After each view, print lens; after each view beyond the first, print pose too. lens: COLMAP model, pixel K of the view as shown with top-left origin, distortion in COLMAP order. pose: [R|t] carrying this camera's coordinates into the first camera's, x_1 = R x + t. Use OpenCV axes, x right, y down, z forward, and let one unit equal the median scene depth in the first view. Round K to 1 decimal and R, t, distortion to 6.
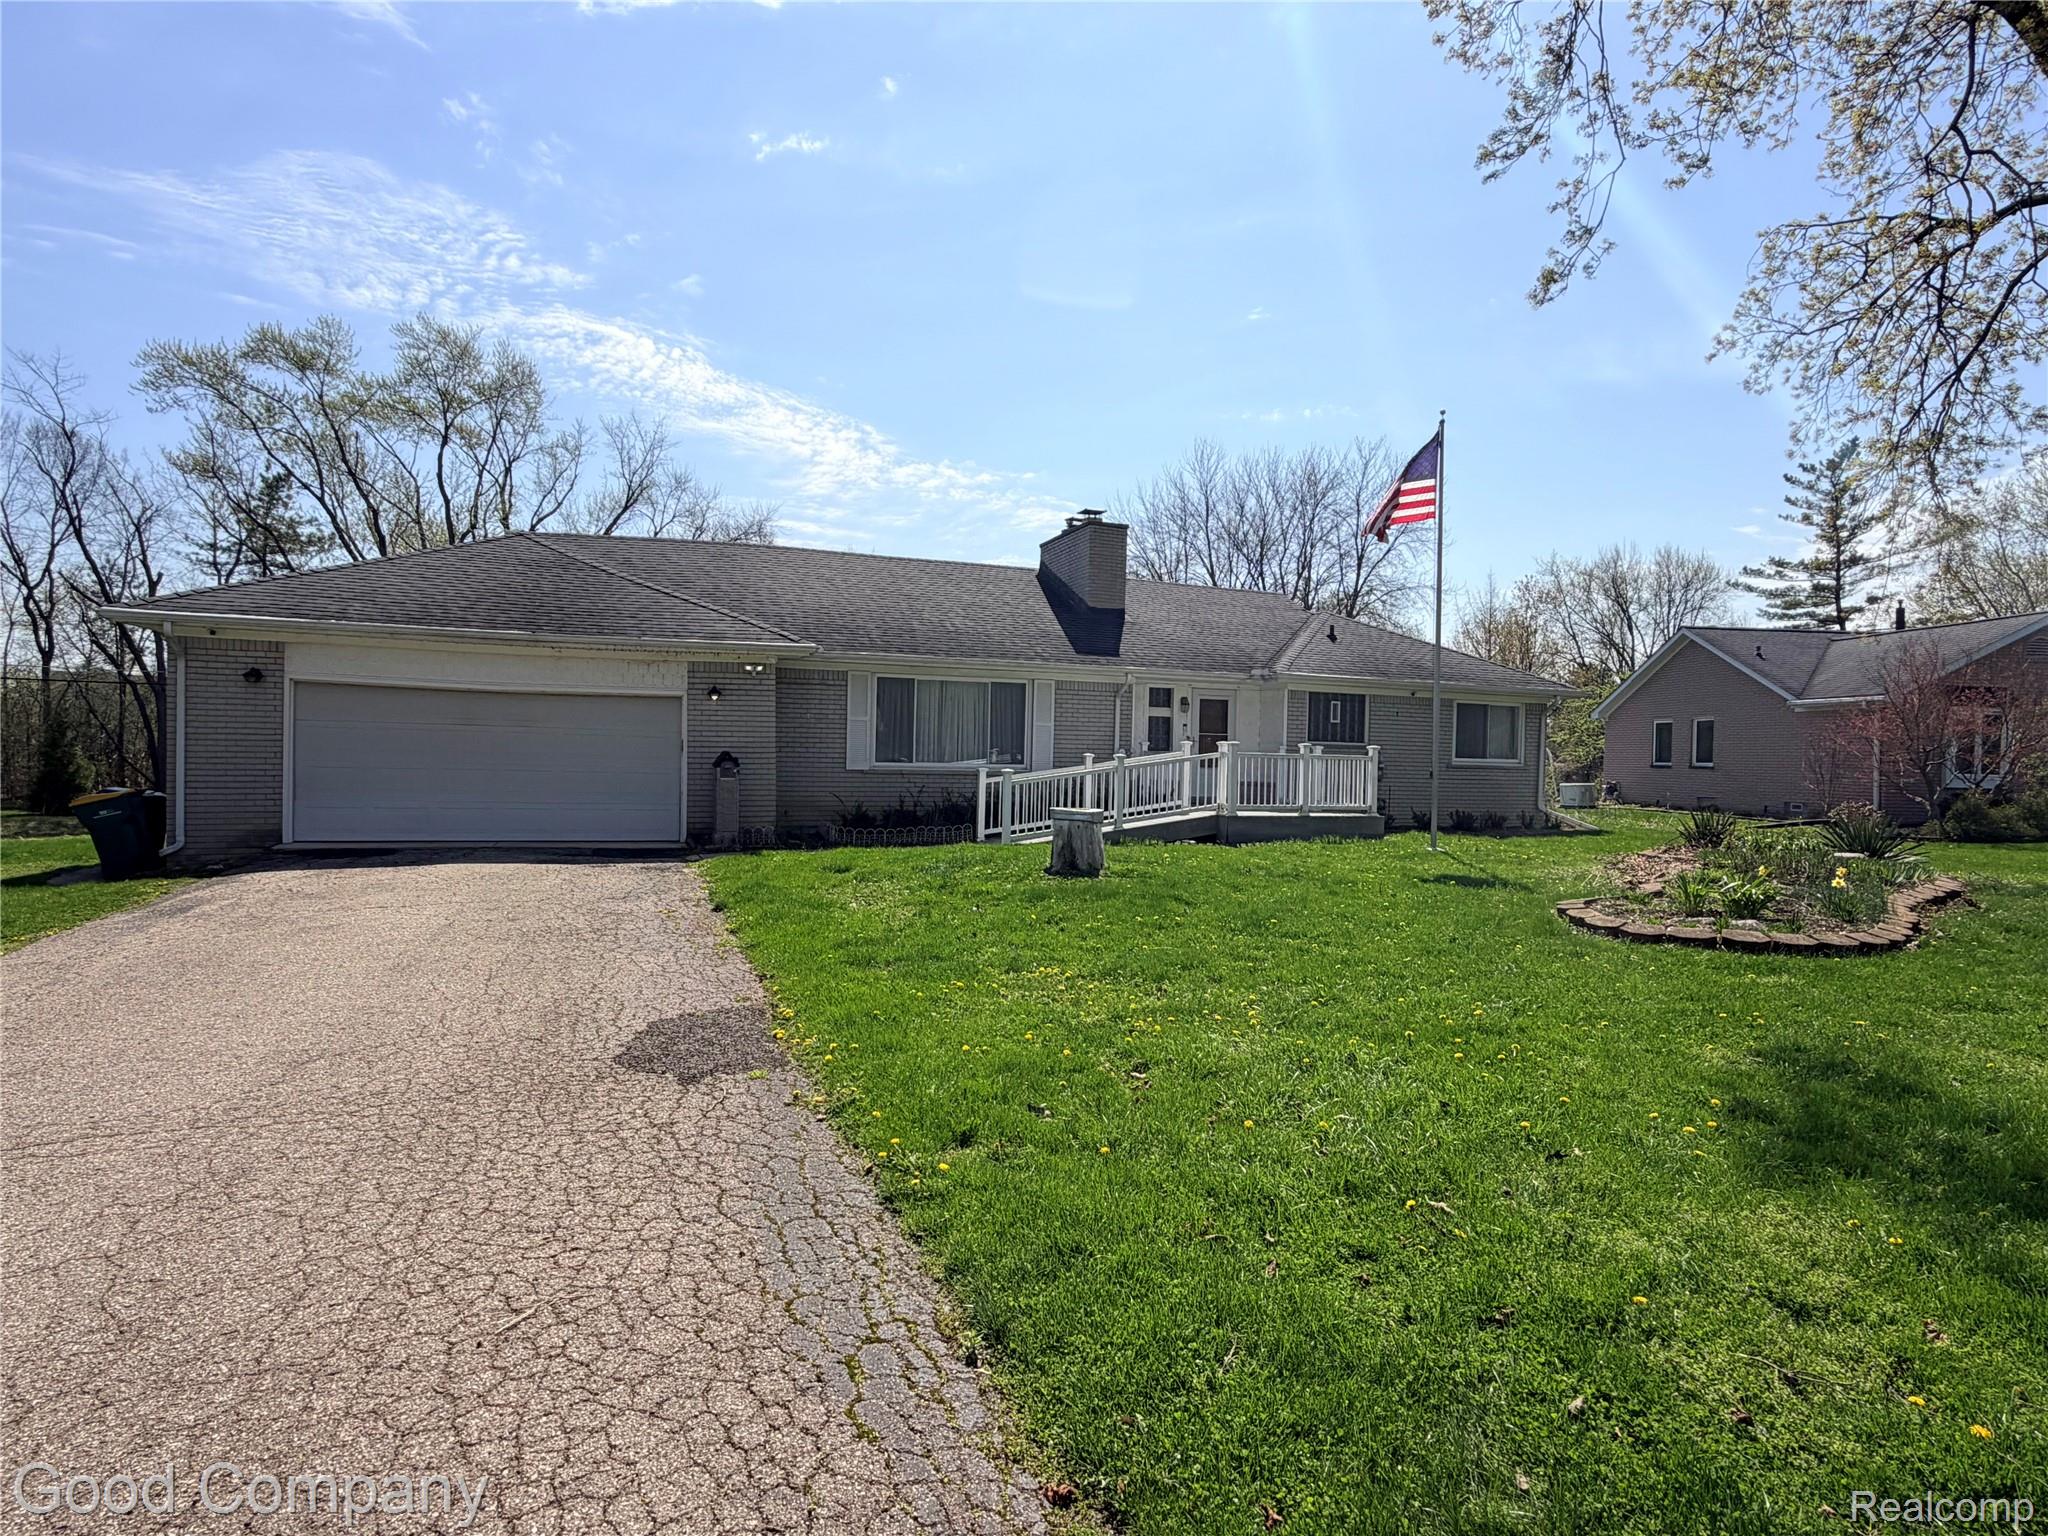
lens RADIAL K [[1104.7, 0, 1069.9], [0, 1104.7, 747.0], [0, 0, 1]] dist [-0.034058, 0.003445]
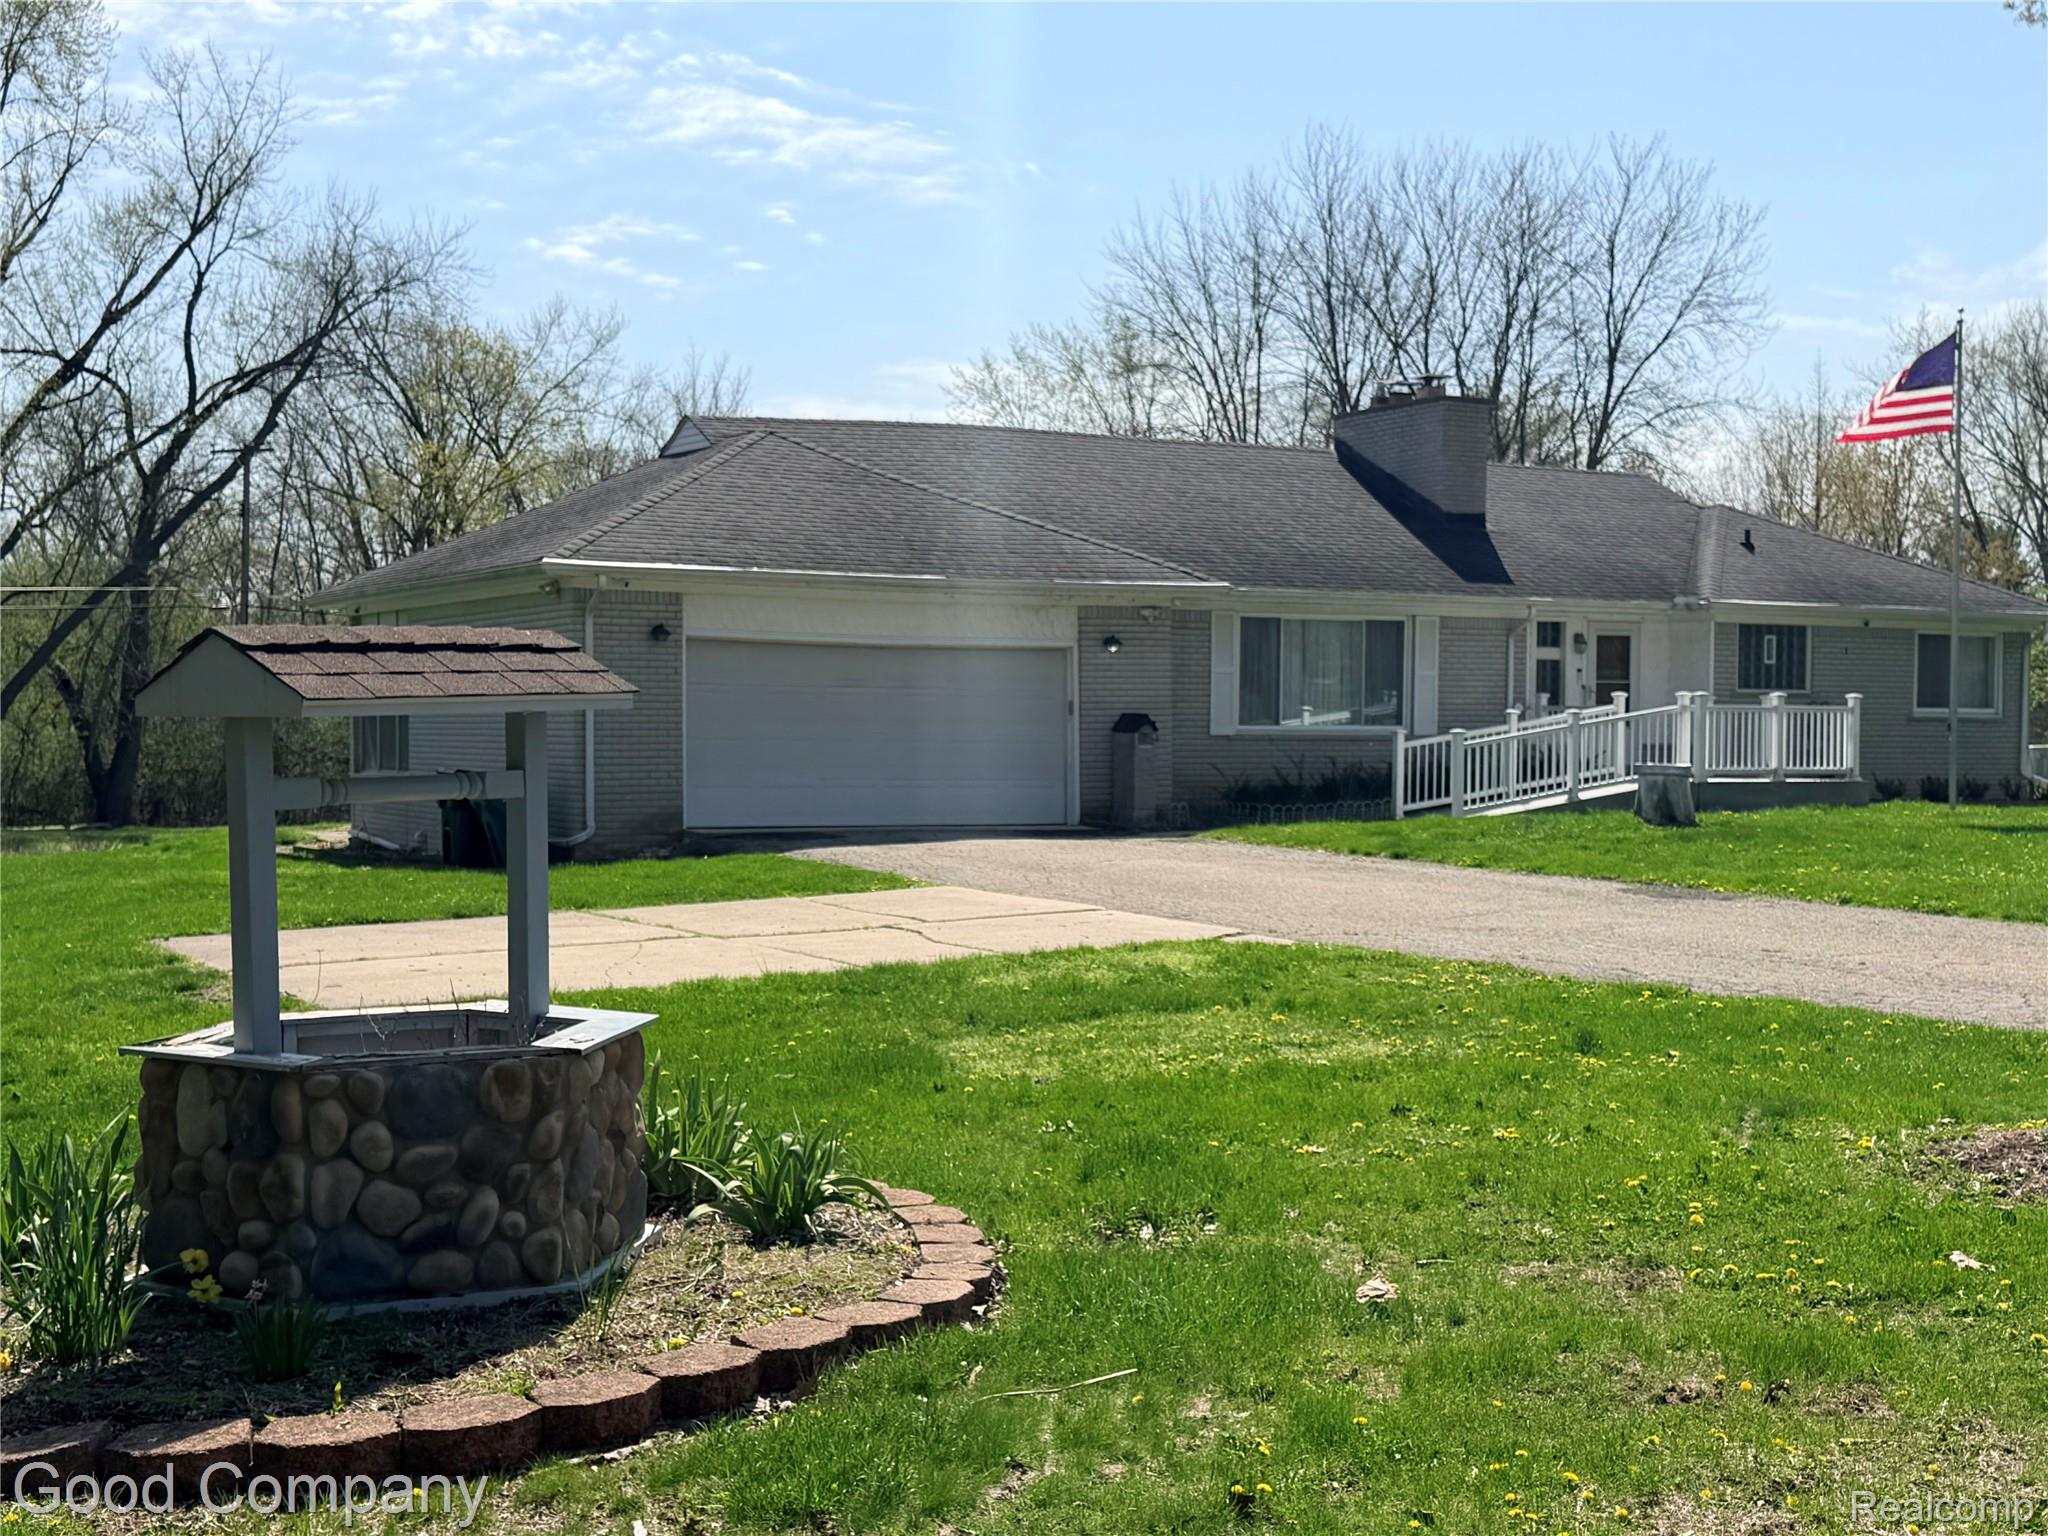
lens RADIAL K [[2591.1, 0, 1024.5], [0, 2591.1, 770.4], [0, 0, 1]] dist [-0.024227, 0.000000]
pose [[0.994996, -0.019438, 0.098010, -0.501413], [0.017041, 0.999536, 0.025240, -0.003094], [-0.098455, -0.023444, 0.994865, -0.805627]]
